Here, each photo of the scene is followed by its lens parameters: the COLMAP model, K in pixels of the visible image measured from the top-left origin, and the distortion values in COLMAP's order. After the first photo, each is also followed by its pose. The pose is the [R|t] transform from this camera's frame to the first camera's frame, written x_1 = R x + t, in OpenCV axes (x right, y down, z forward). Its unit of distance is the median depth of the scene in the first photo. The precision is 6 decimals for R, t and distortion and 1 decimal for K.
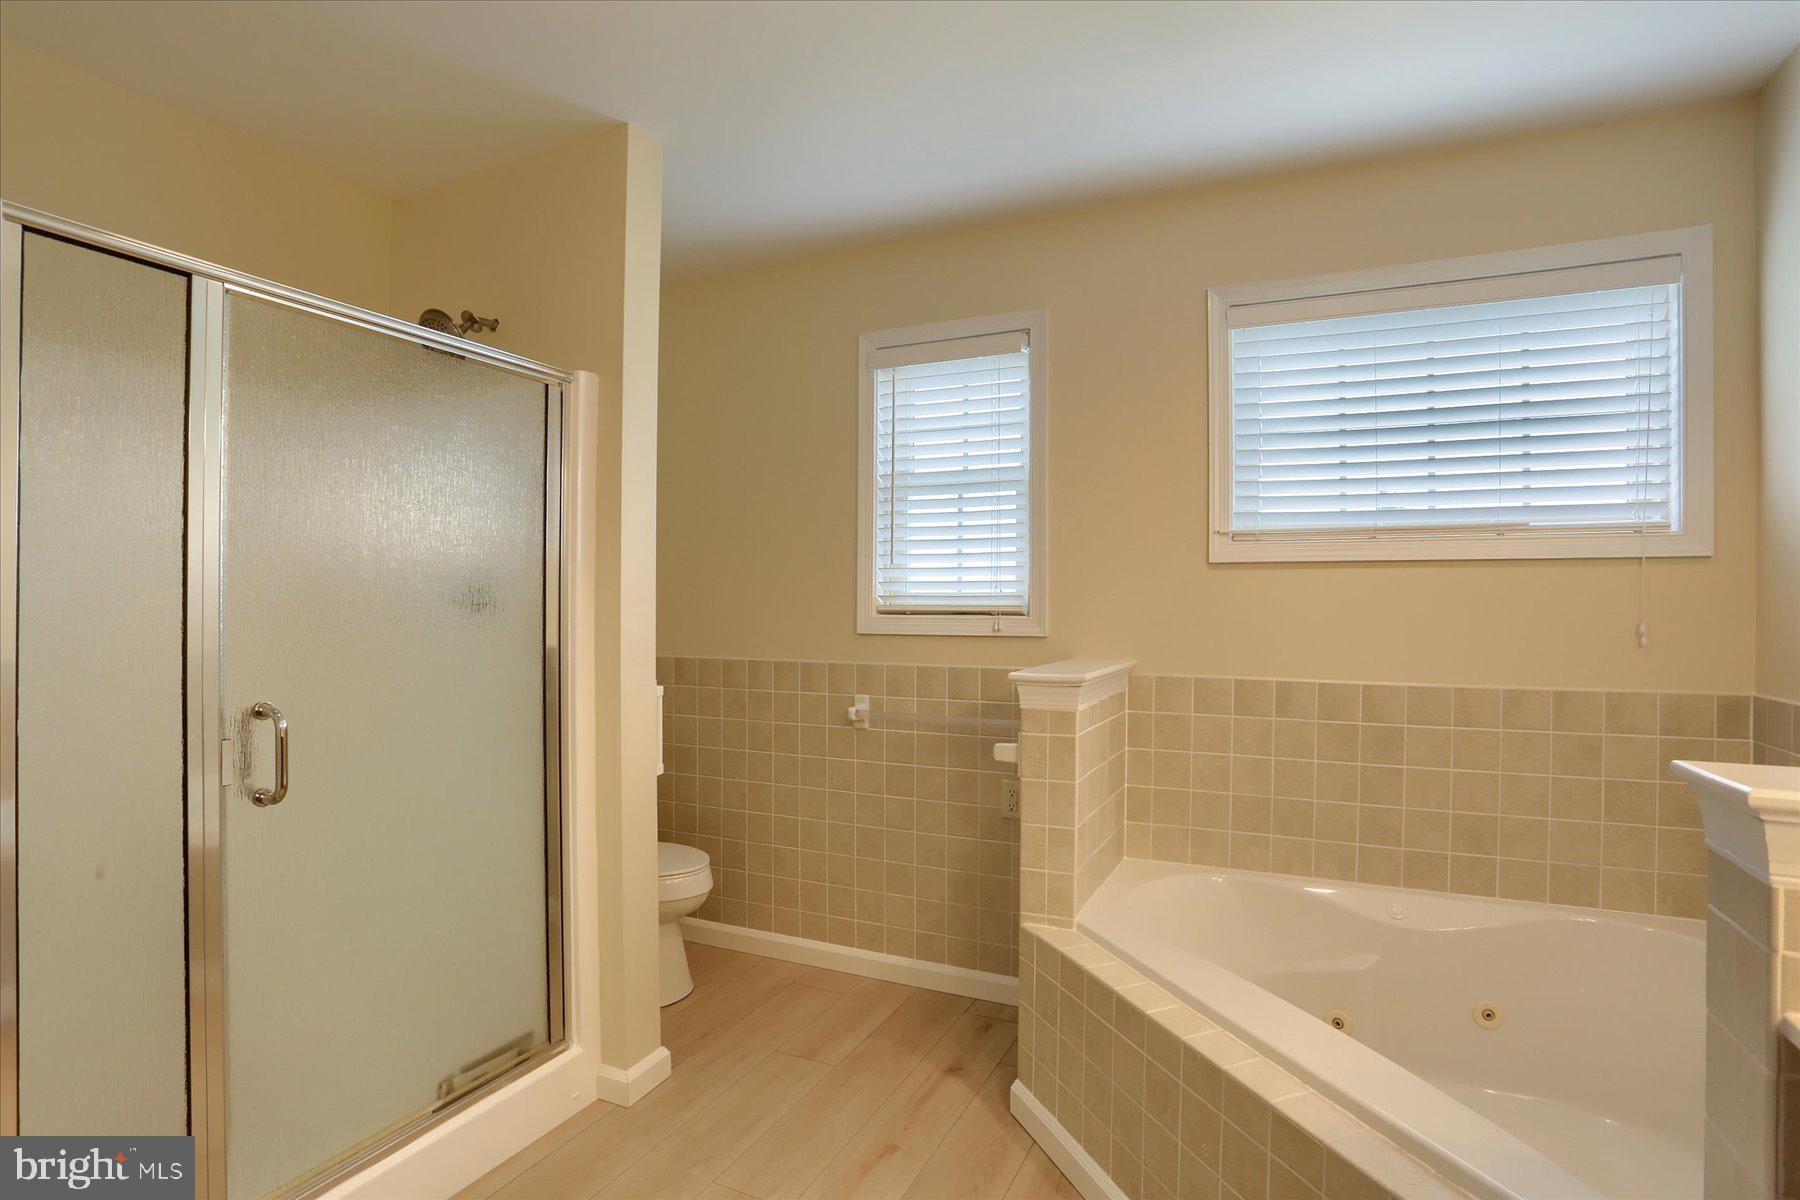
lens RADIAL K [[923.2, 0, 907.8], [0, 923.2, 602.6], [0, 0, 1]] dist [-0.029035, 0.001452]
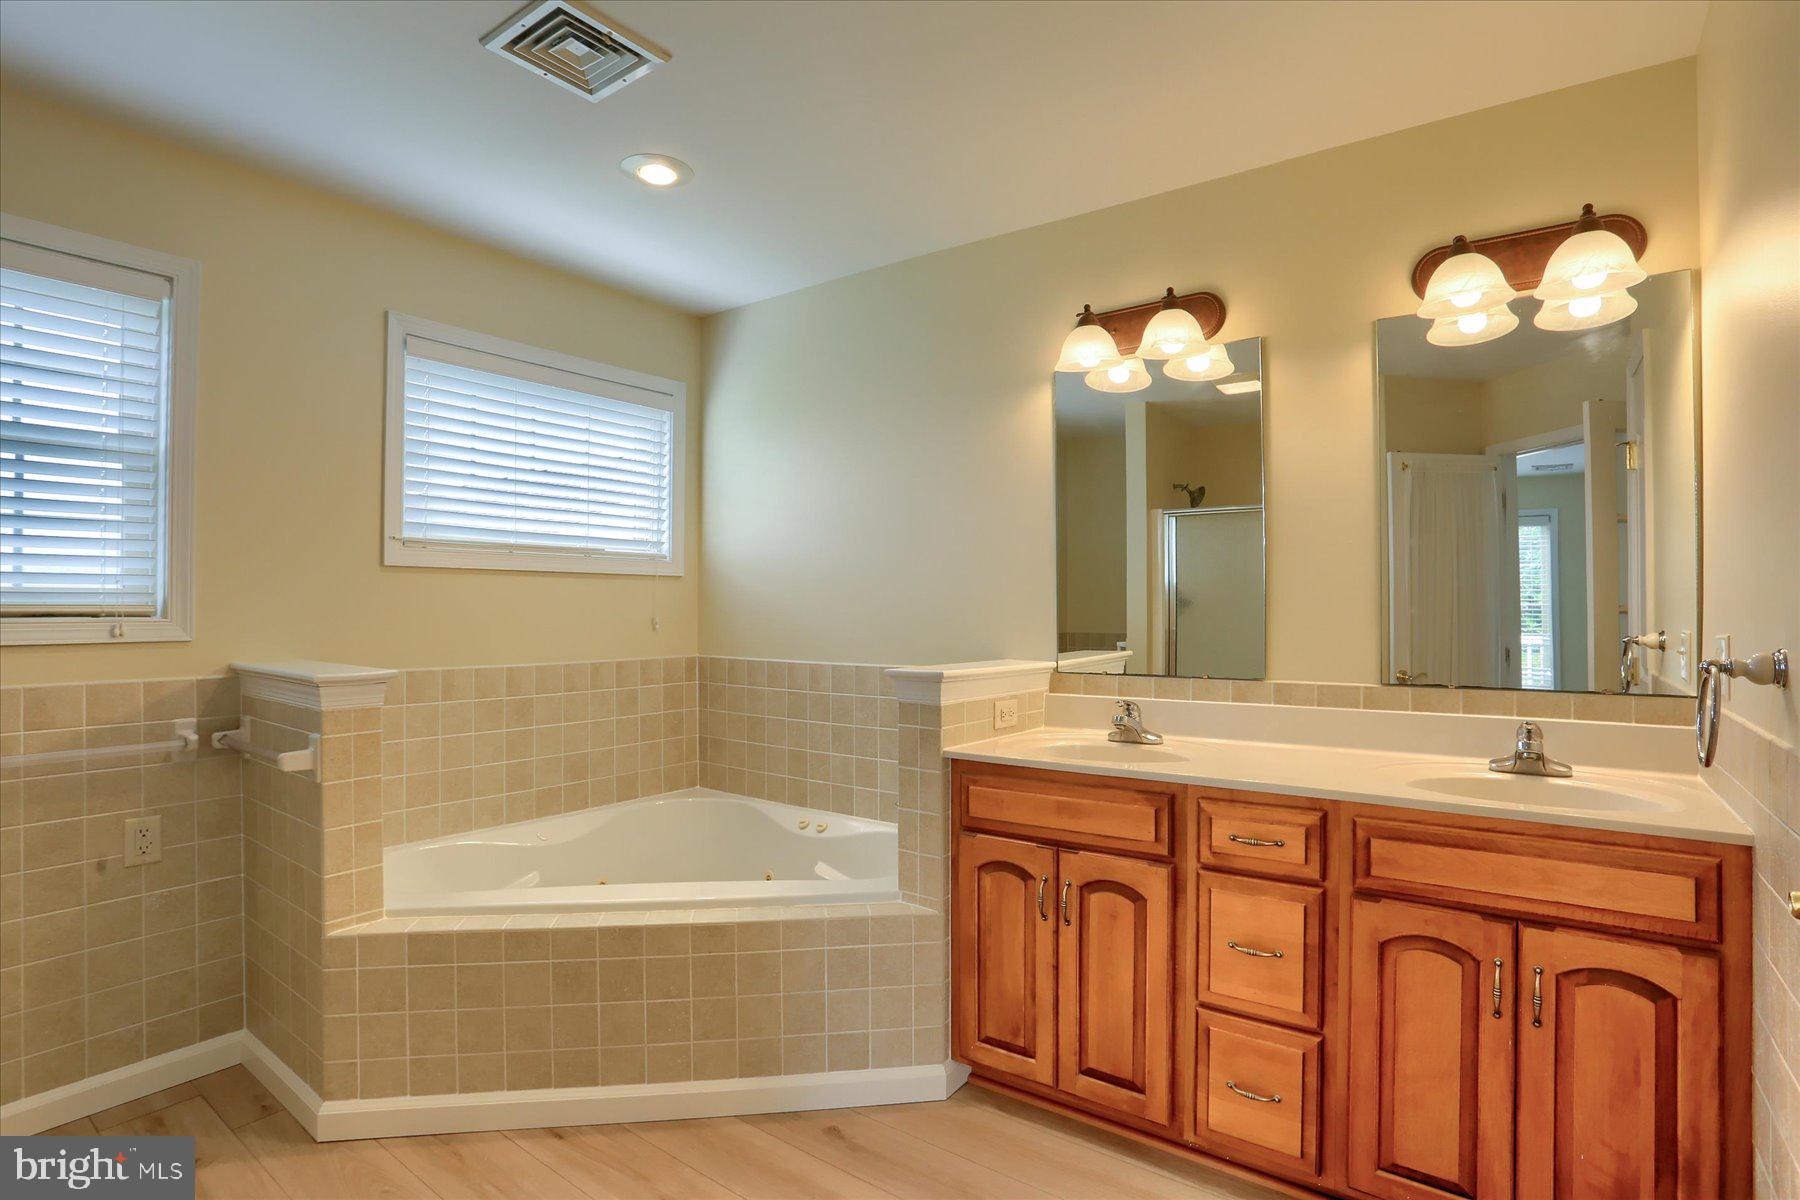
lens RADIAL K [[923.2, 0, 907.8], [0, 923.2, 602.6], [0, 0, 1]] dist [-0.029035, 0.001452]
pose [[0.206043, 0.006230, 0.978523, -0.648295], [0.002363, 0.999974, -0.006864, 0.010073], [-0.978540, 0.003726, 0.206023, 0.199031]]
